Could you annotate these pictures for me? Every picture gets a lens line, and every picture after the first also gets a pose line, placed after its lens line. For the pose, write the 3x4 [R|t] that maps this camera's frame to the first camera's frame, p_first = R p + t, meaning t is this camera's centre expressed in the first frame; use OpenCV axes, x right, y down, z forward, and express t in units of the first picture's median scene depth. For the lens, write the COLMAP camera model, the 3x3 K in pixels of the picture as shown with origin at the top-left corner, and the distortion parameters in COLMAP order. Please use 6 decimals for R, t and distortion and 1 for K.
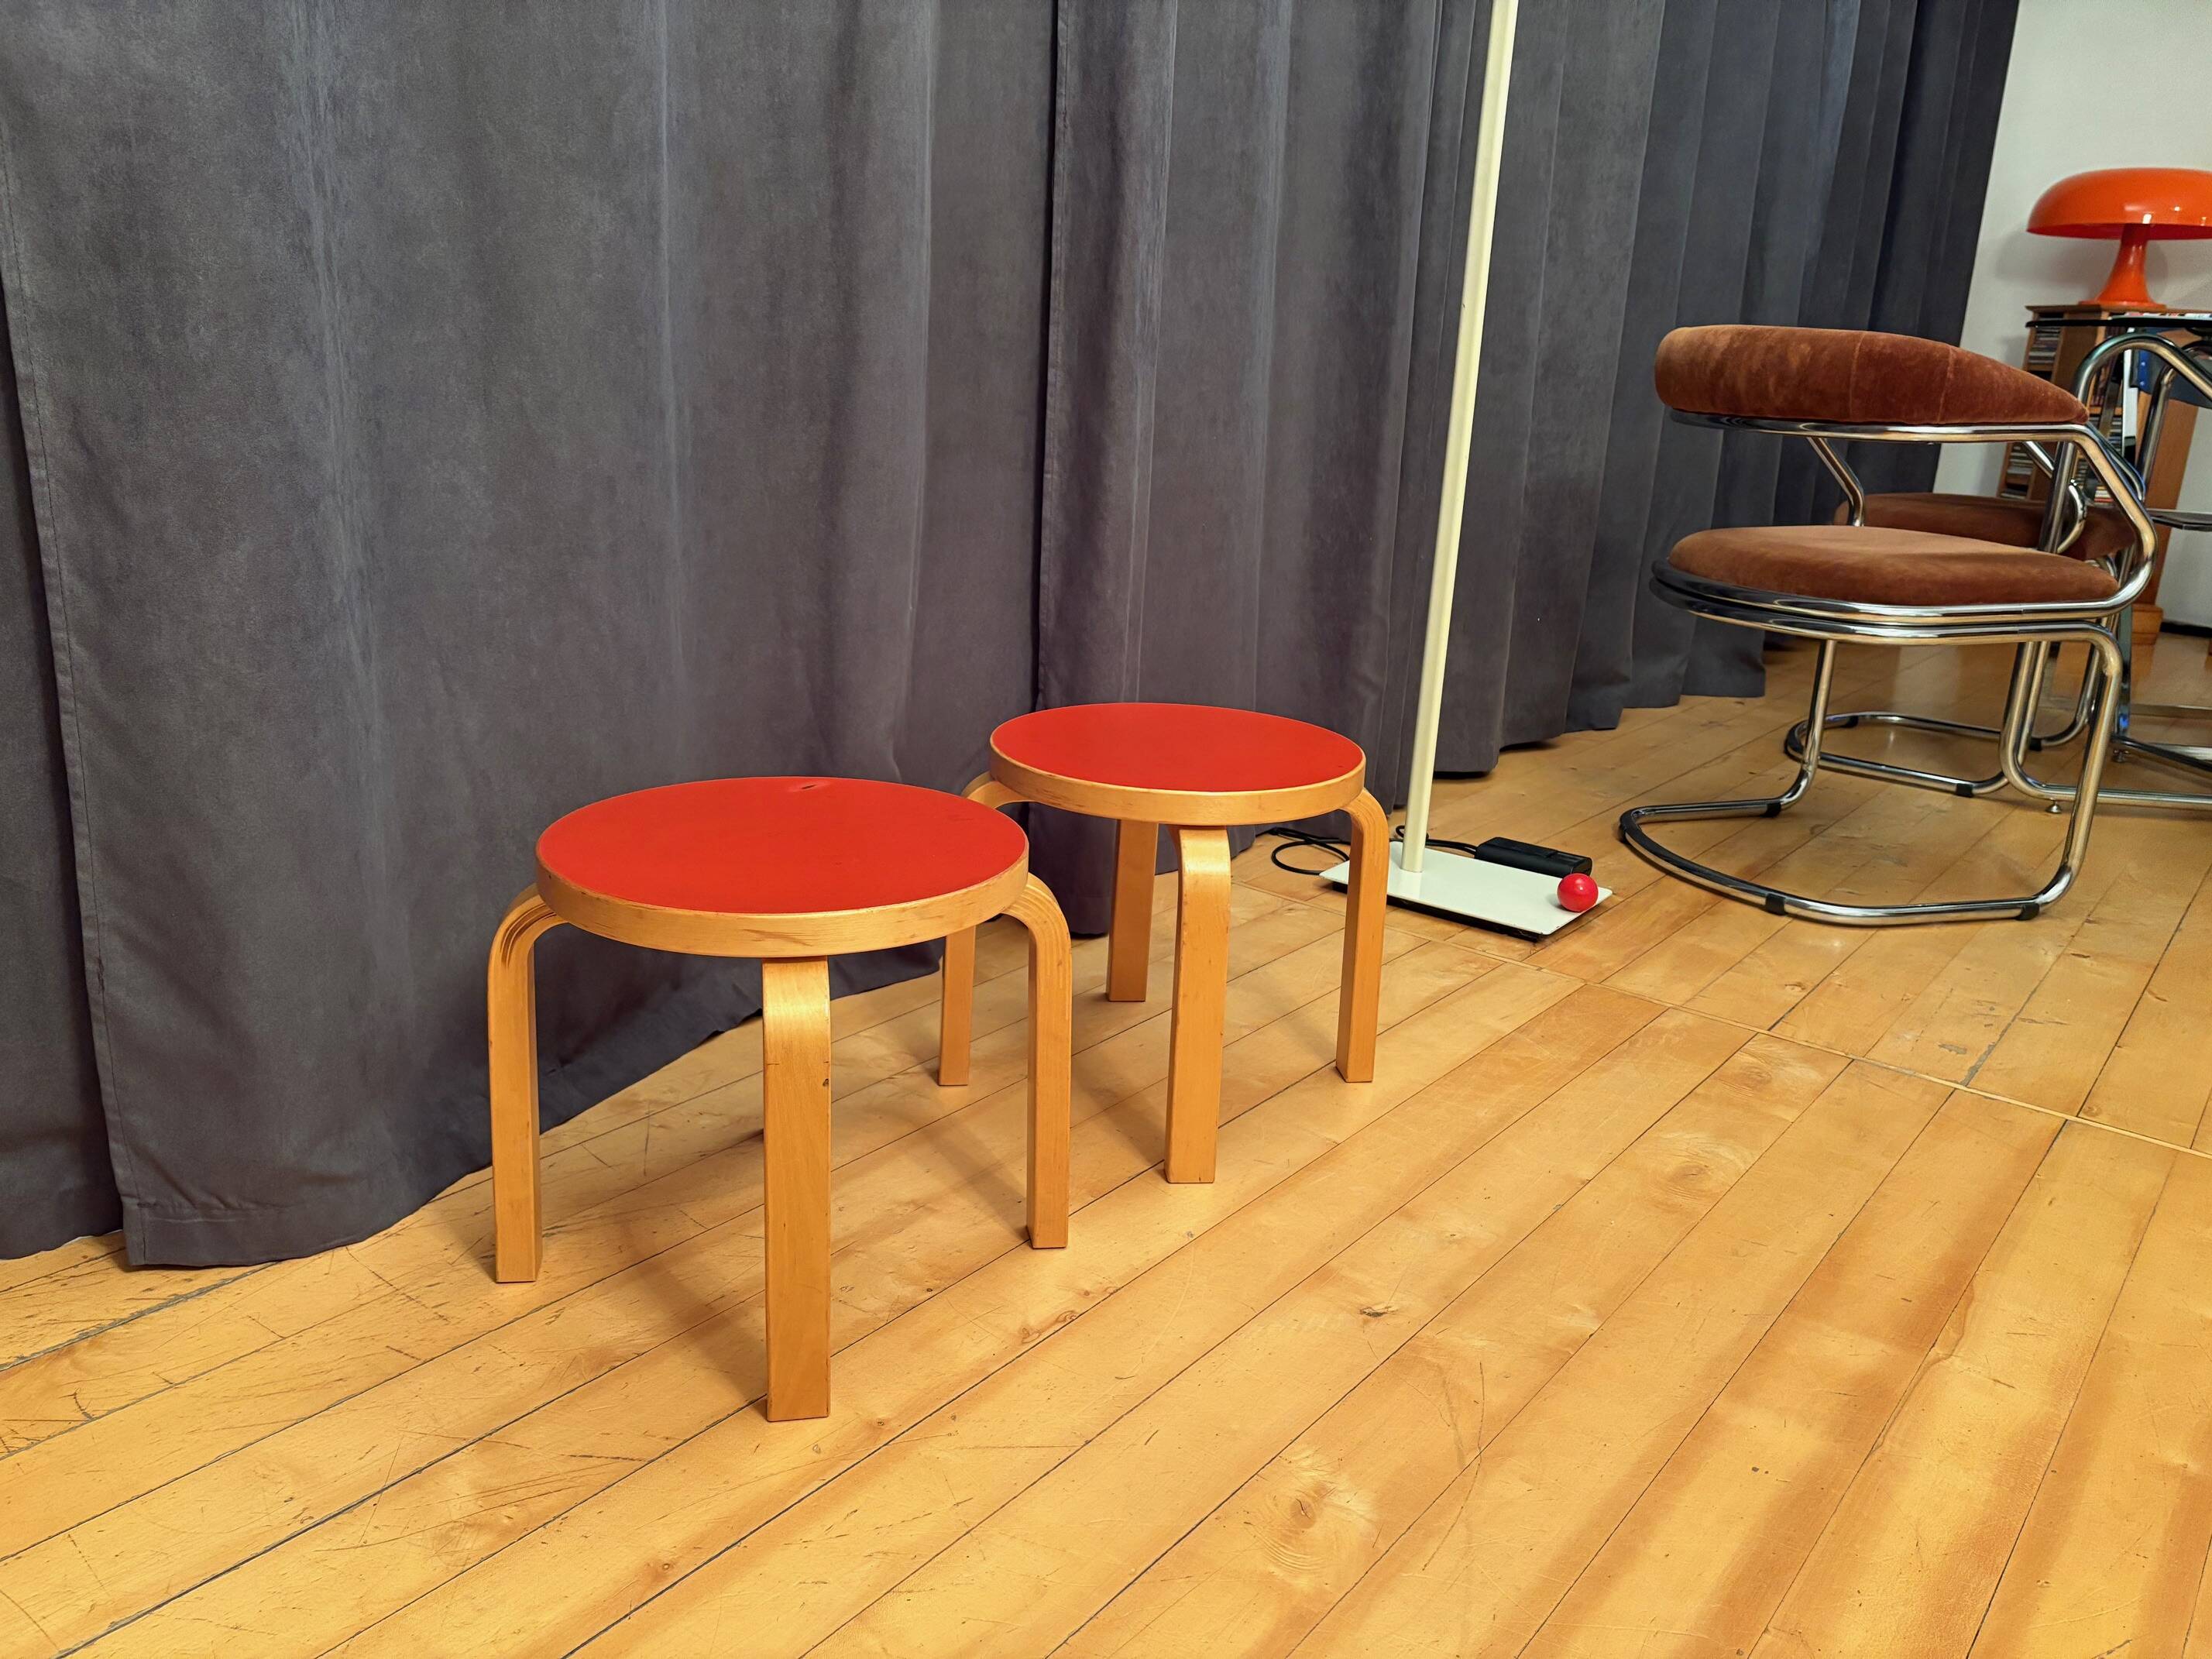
lens RADIAL K [[1685.6, 0, 1106.8], [0, 1685.6, 829.2], [0, 0, 1]] dist [0.032056, -0.042596]
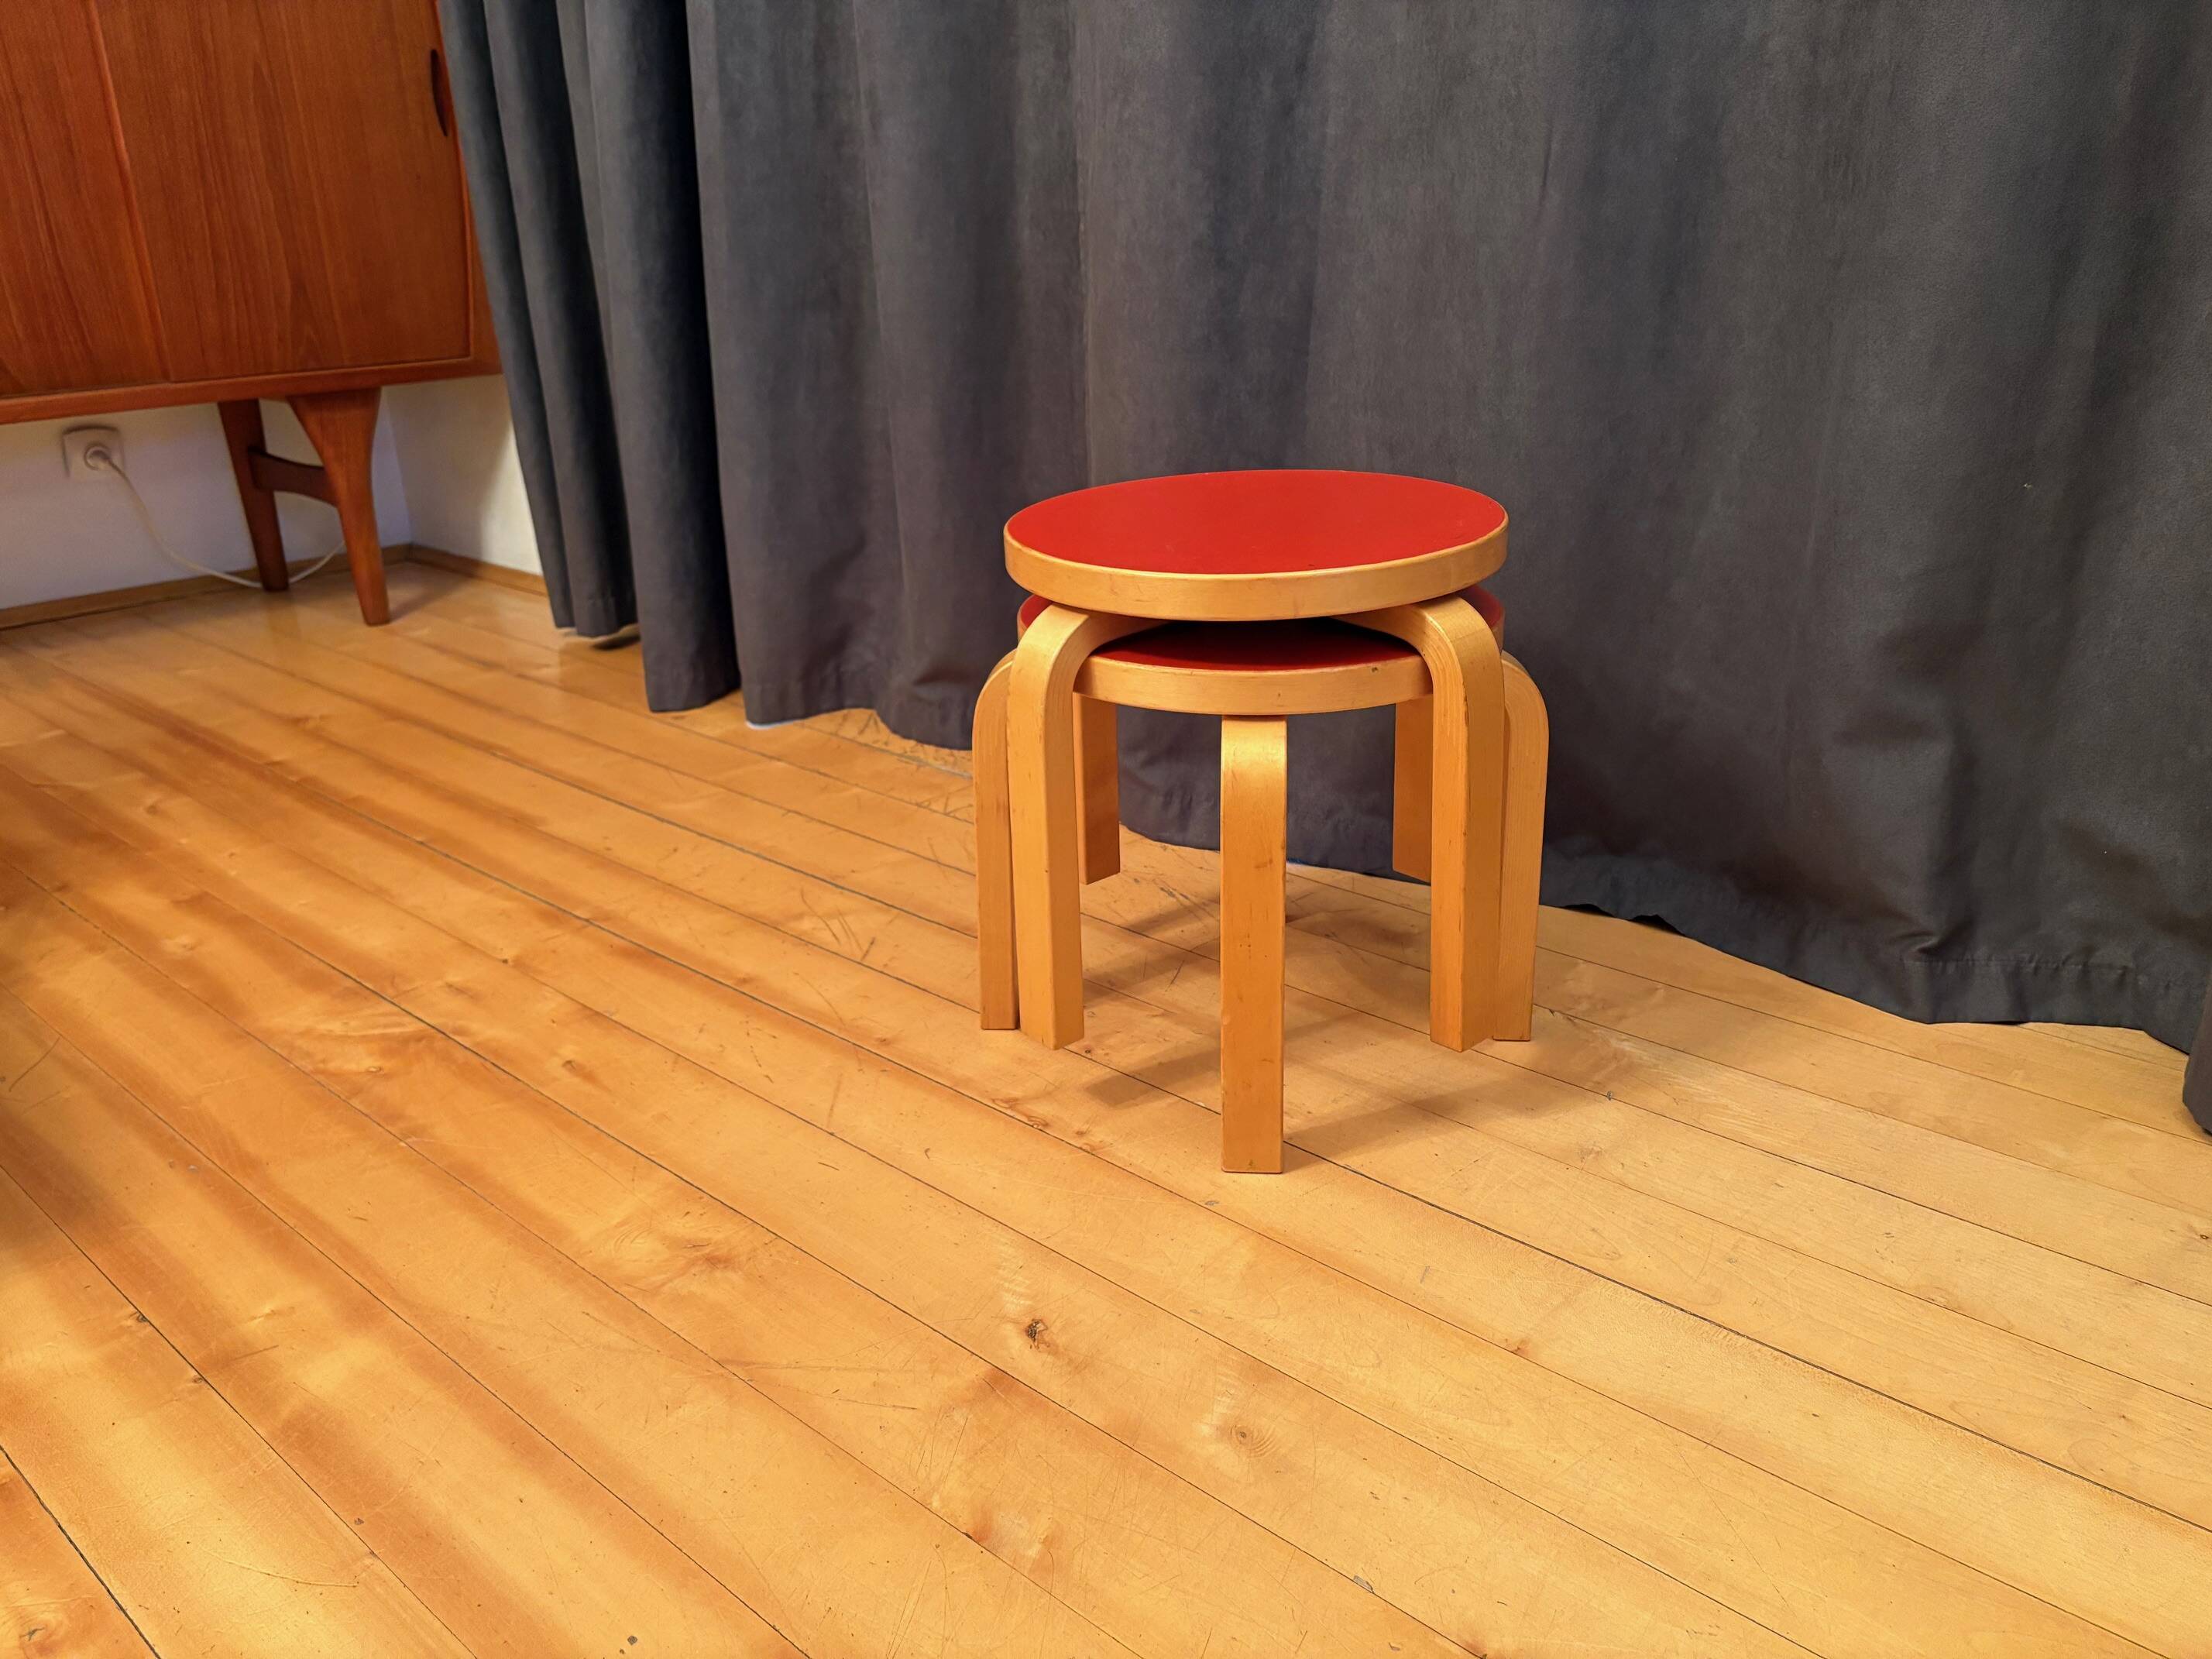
lens RADIAL K [[1685.6, 0, 1109.0], [0, 1685.6, 831.5], [0, 0, 1]] dist [0.032056, -0.042596]
pose [[-0.060460, 0.321941, -0.944827, 0.718942], [-0.261951, 0.908265, 0.326245, -0.163204], [0.963185, 0.267224, 0.029419, 0.833638]]
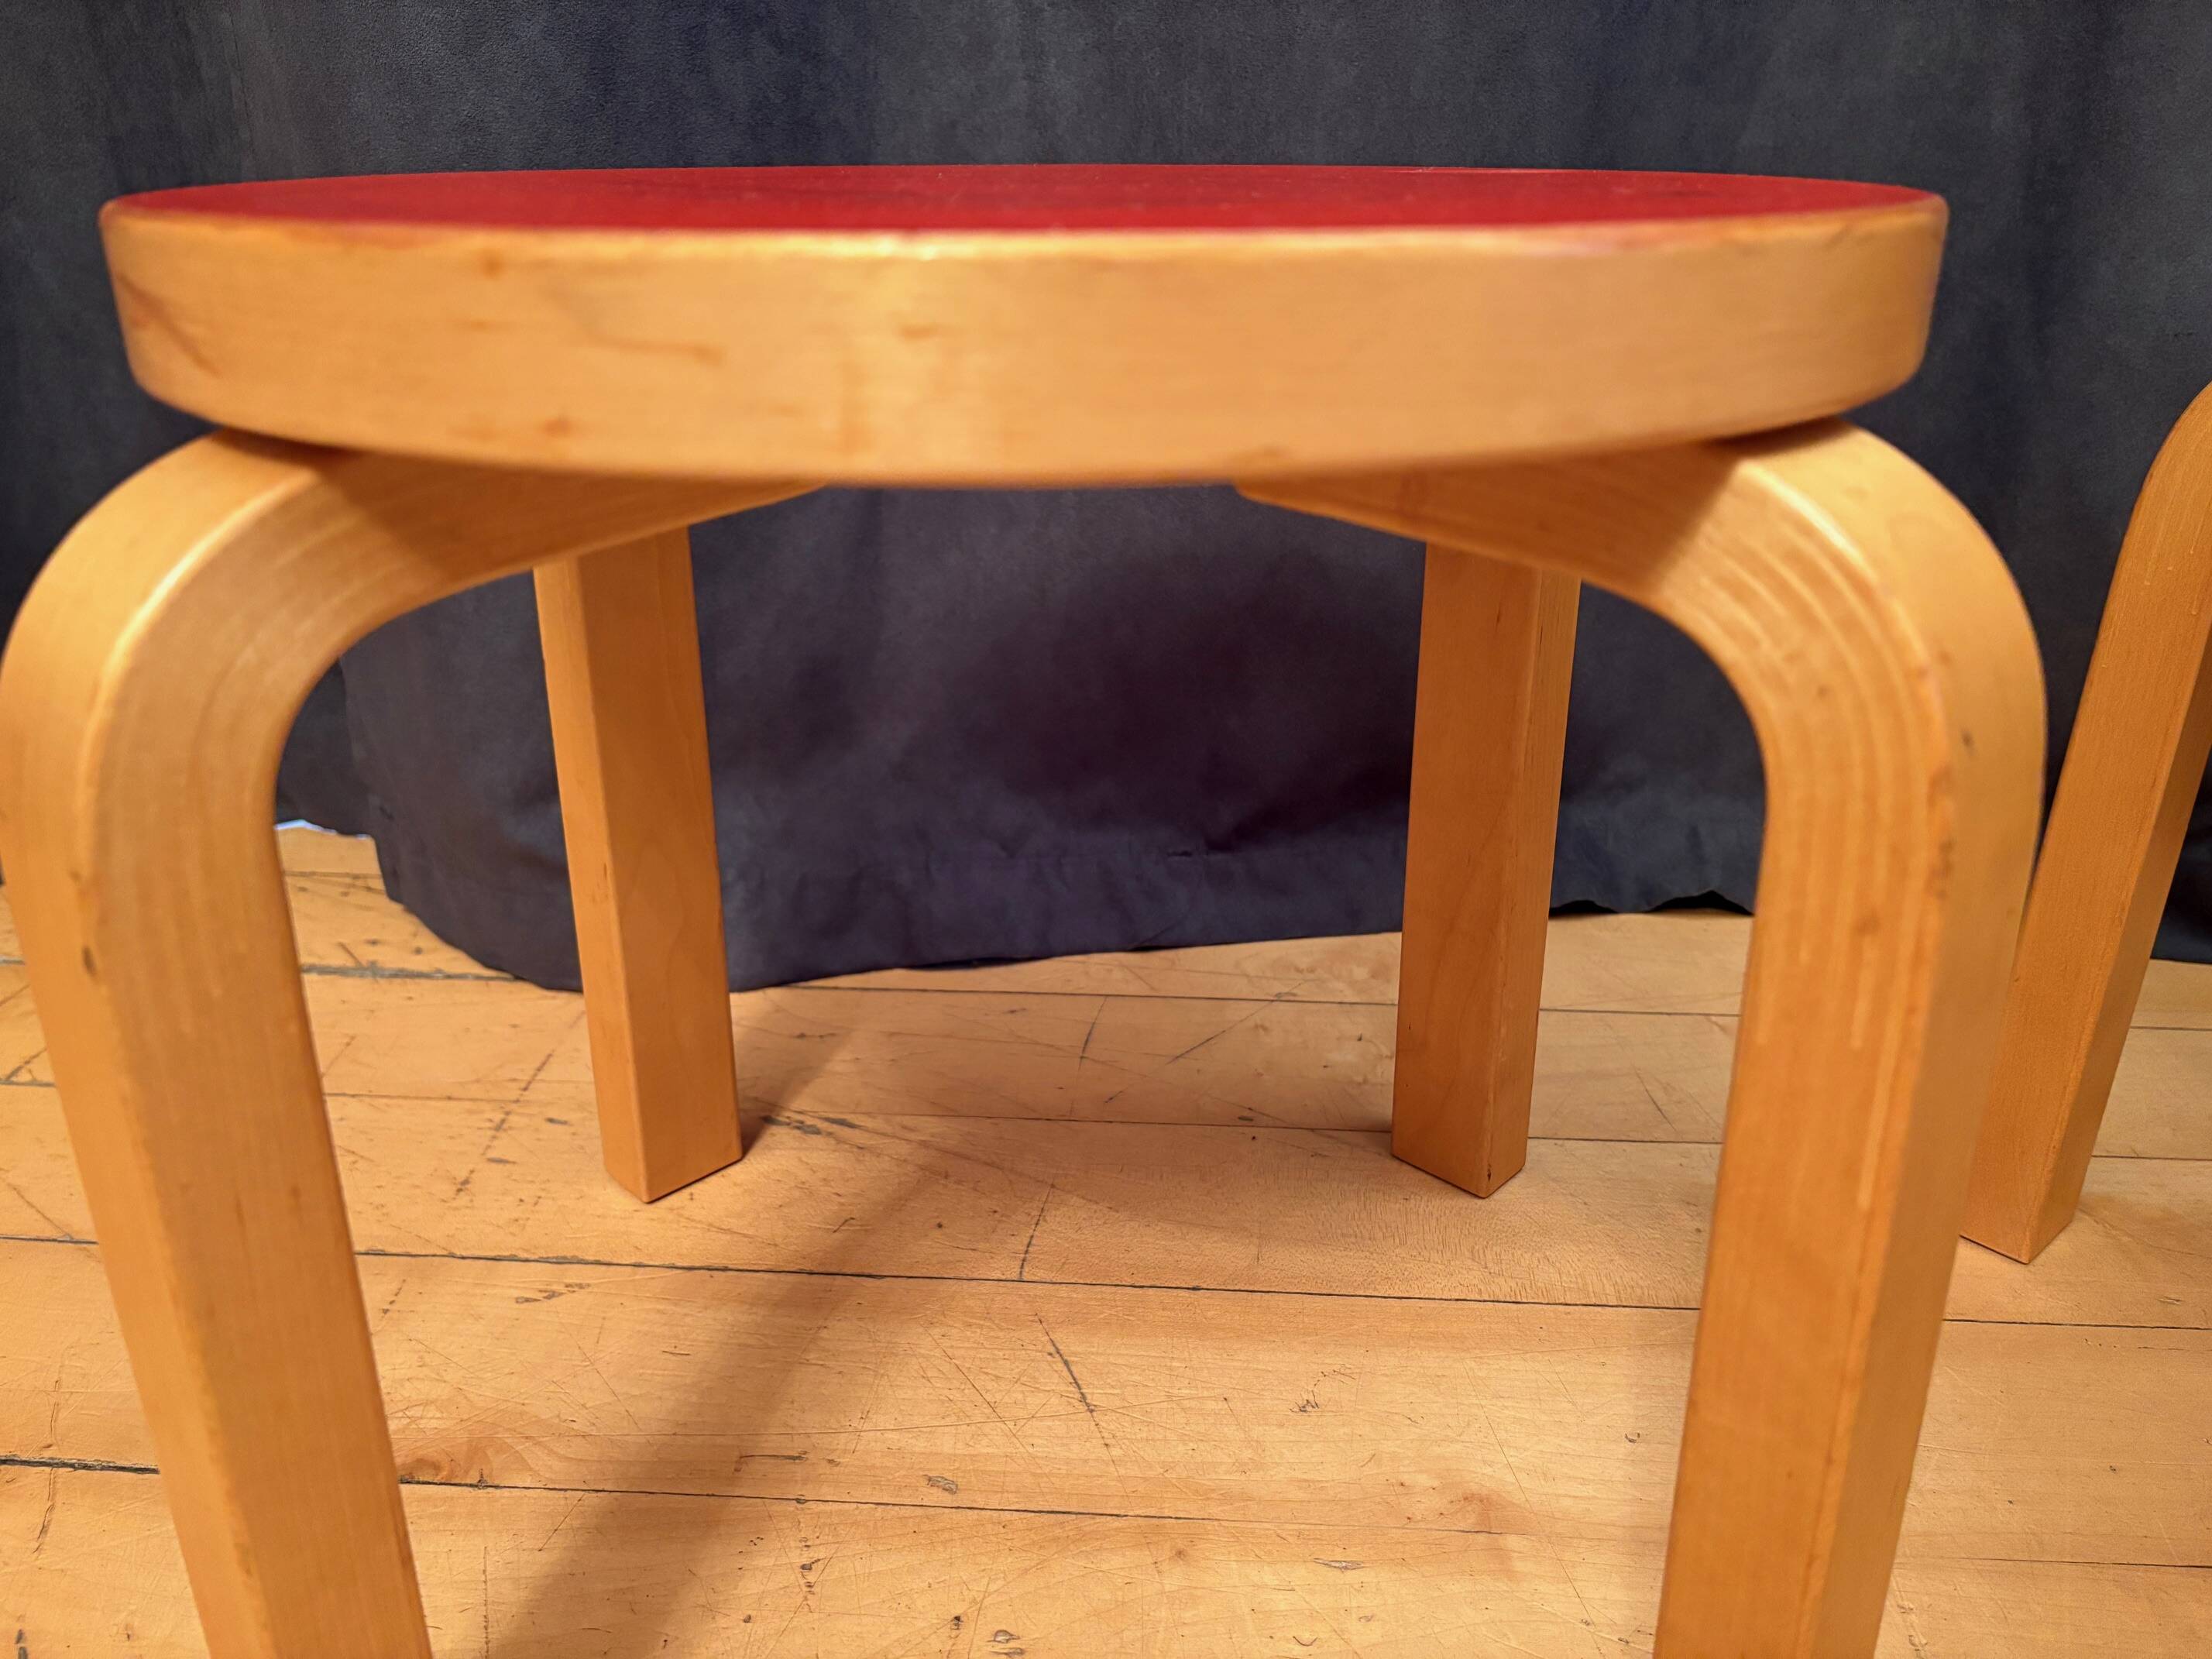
lens RADIAL K [[1685.6, 0, 1095.6], [0, 1685.6, 844.8], [0, 0, 1]] dist [0.032056, -0.042596]
pose [[0.561125, 0.285212, -0.777041, 0.062394], [-0.206995, 0.957284, 0.201893, 0.043578], [0.801431, 0.047557, 0.596193, 0.709197]]
